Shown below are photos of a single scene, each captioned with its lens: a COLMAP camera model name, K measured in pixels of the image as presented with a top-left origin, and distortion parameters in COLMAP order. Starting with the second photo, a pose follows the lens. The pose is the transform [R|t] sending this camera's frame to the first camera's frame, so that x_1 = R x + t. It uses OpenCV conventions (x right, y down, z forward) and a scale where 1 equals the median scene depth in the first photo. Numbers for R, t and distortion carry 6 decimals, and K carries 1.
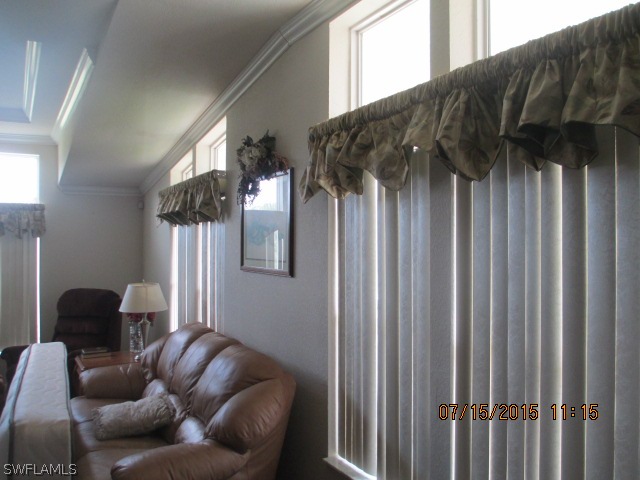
lens RADIAL K [[520.1, 0, 320.0], [0, 520.1, 240.0], [0, 0, 1]] dist [-0.066312, -0.001065]
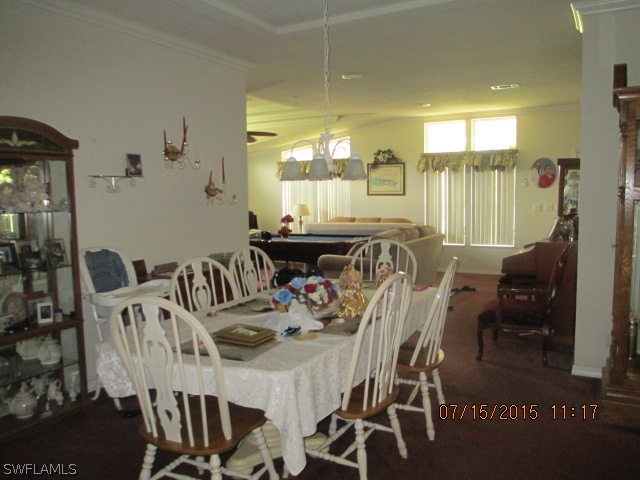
lens RADIAL K [[520.1, 0, 320.0], [0, 520.1, 240.0], [0, 0, 1]] dist [-0.066312, -0.001065]
pose [[0.873692, -0.055878, 0.483260, -2.409928], [0.010117, 0.995254, 0.096788, 0.031552], [-0.486374, -0.079673, 0.870111, -1.843321]]
